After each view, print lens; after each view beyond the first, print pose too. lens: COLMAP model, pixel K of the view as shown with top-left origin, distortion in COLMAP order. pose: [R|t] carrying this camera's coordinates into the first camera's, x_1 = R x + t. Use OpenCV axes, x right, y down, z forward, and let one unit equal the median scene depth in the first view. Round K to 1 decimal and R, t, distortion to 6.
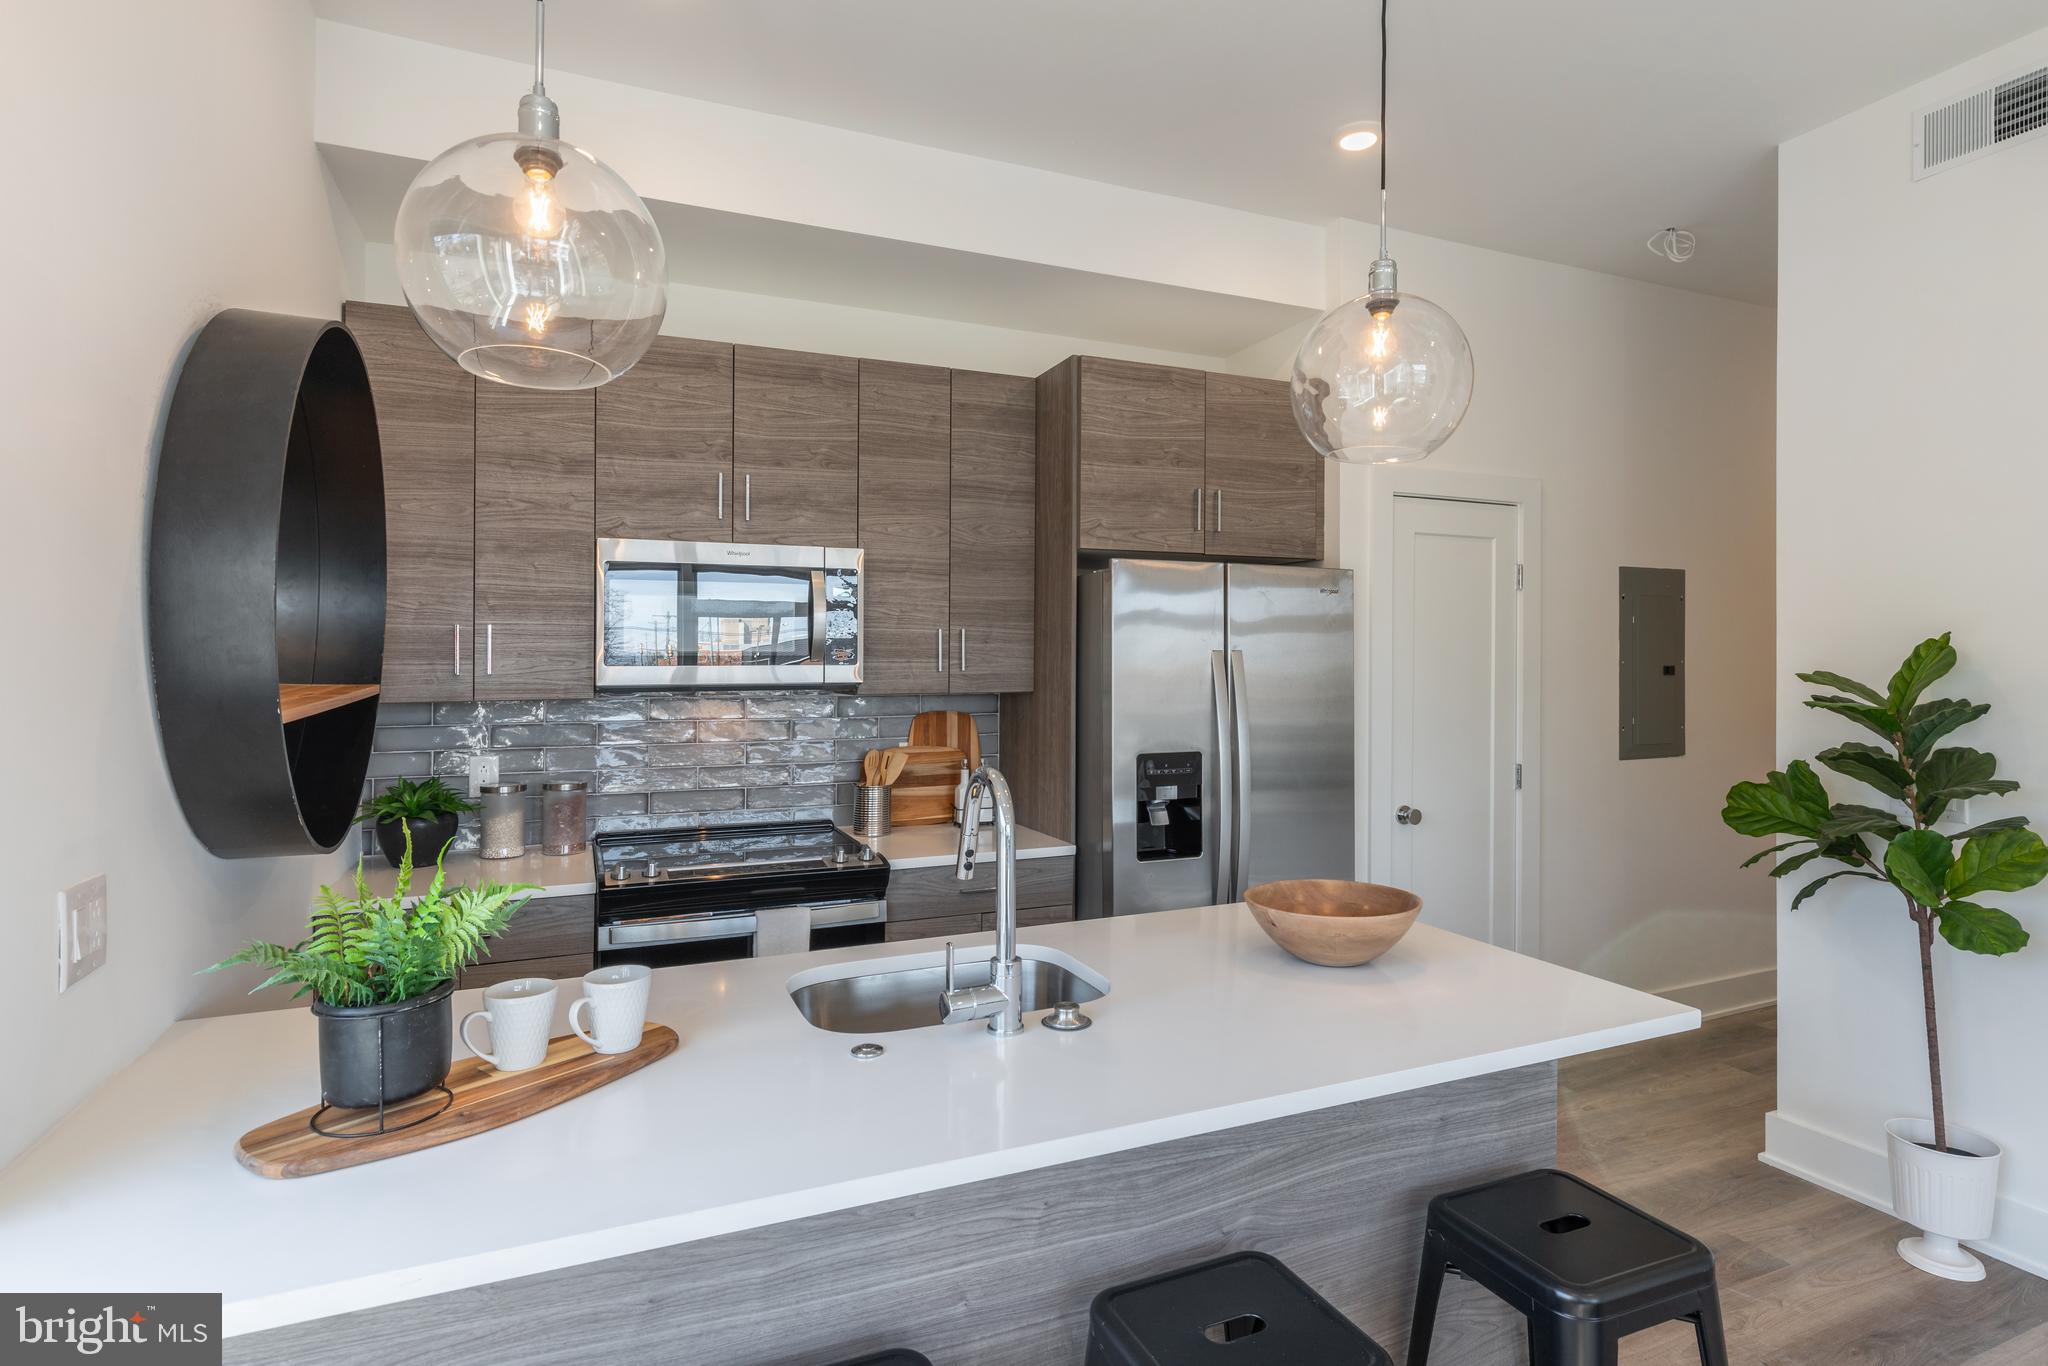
lens RADIAL K [[1041.7, 0, 1027.0], [0, 1041.7, 676.0], [0, 0, 1]] dist [-0.000601, 0.000618]
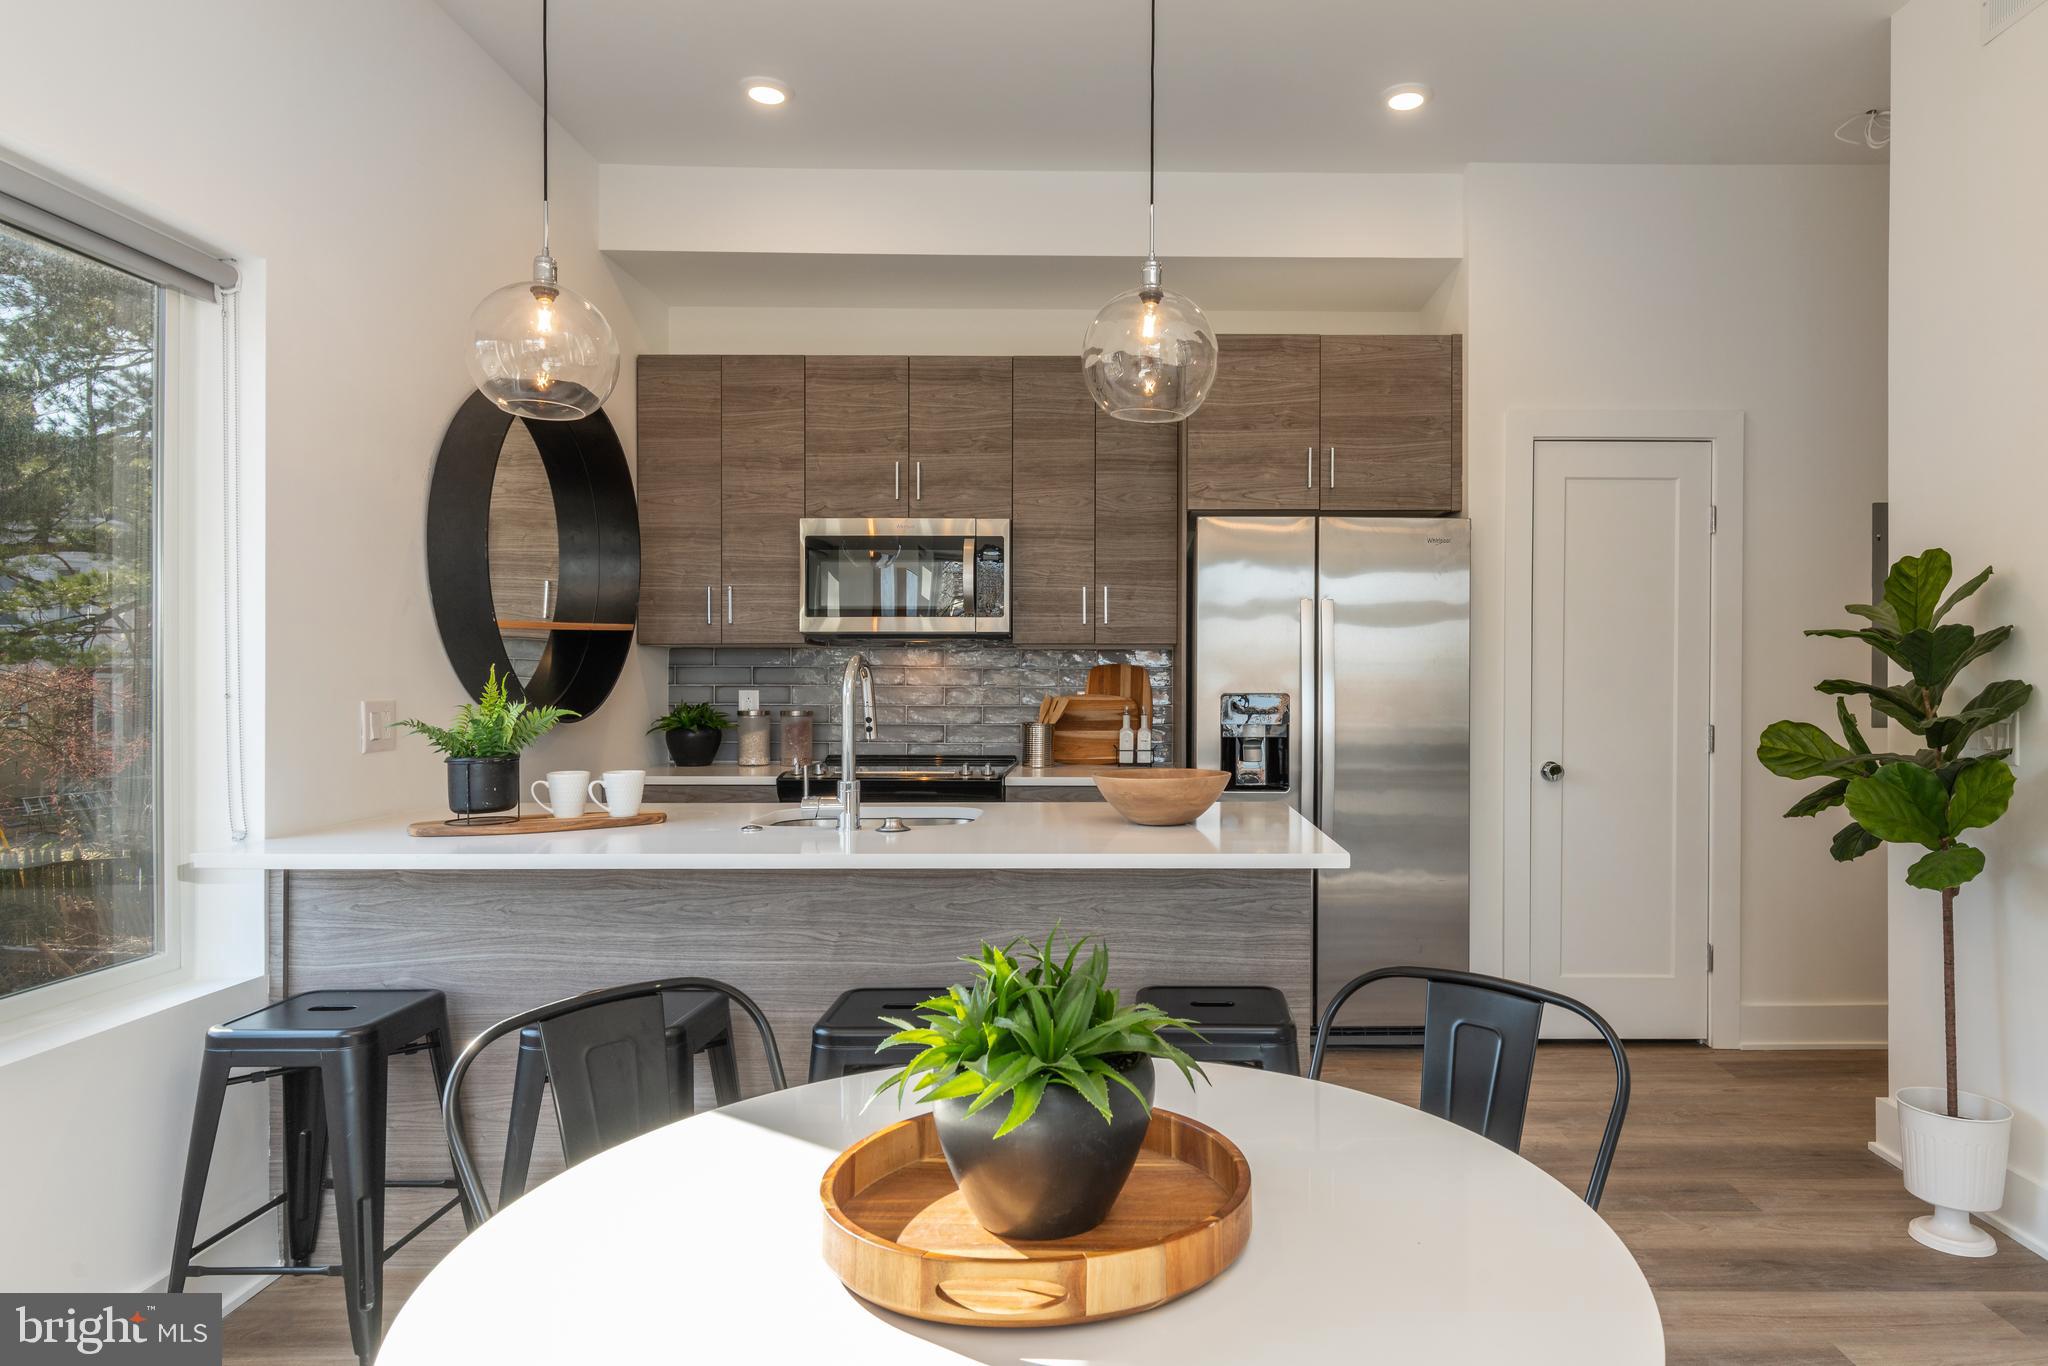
lens RADIAL K [[1199.9, 0, 1135.9], [0, 1199.9, 708.5], [0, 0, 1]] dist [0.011581, -0.001476]
pose [[0.922783, 0.014744, -0.385038, 0.498358], [-0.008592, 0.999807, 0.017696, 0.067198], [0.385224, -0.013021, 0.922731, -0.202453]]
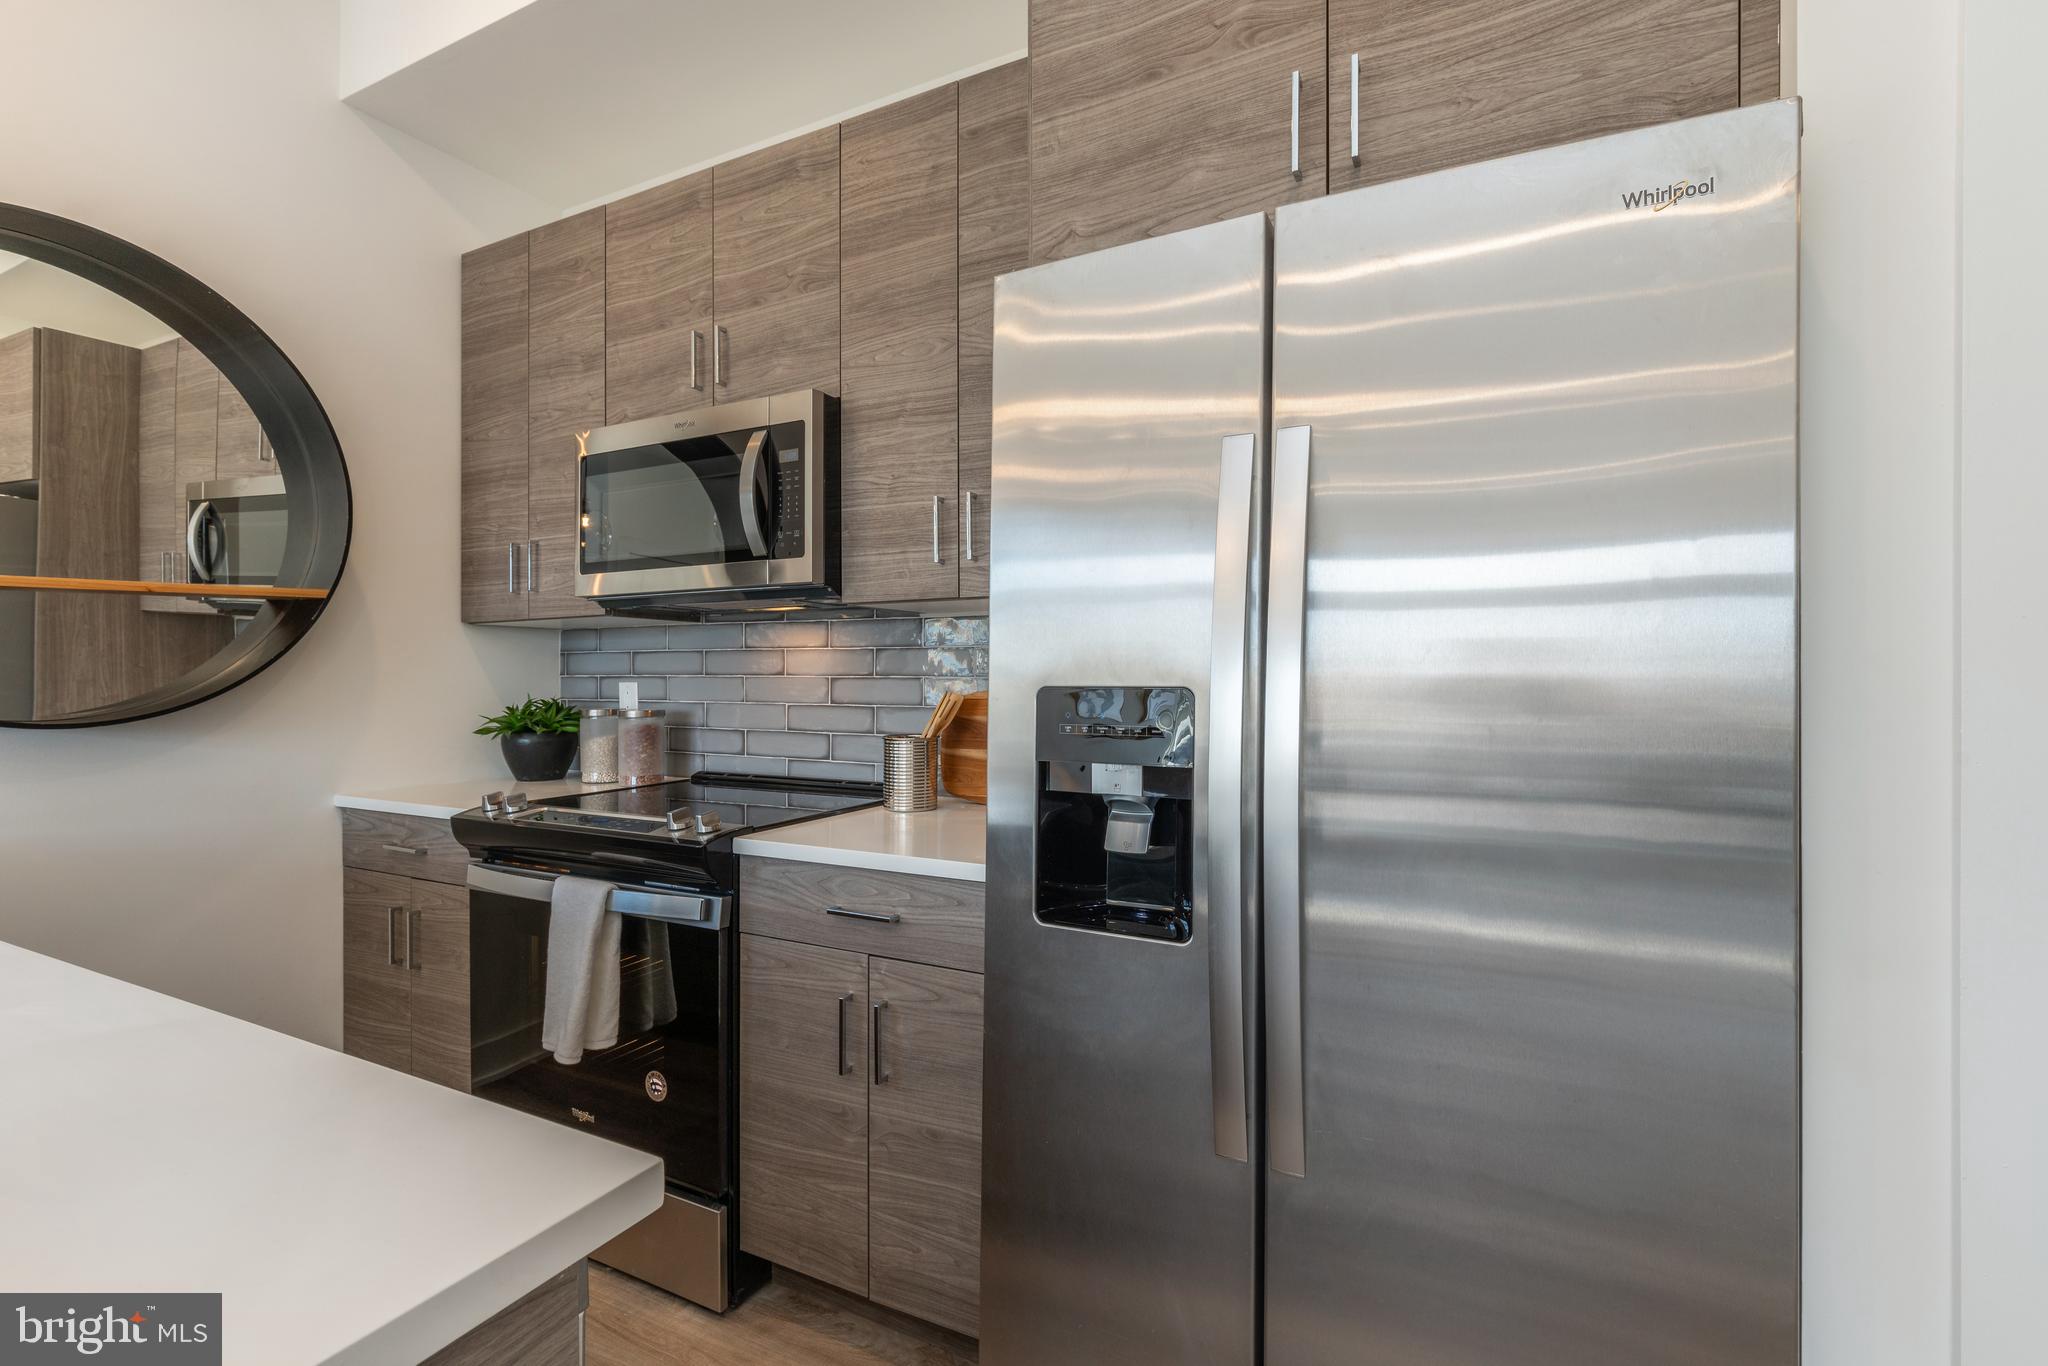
lens RADIAL K [[921.9, 0, 1031.5], [0, 921.9, 677.6], [0, 0, 1]] dist [0.009366, -0.001982]
pose [[0.634744, 0.002127, -0.772720, 0.406719], [-0.011147, 0.999917, -0.006405, 0.071792], [0.772642, 0.012679, 0.634715, 0.717334]]
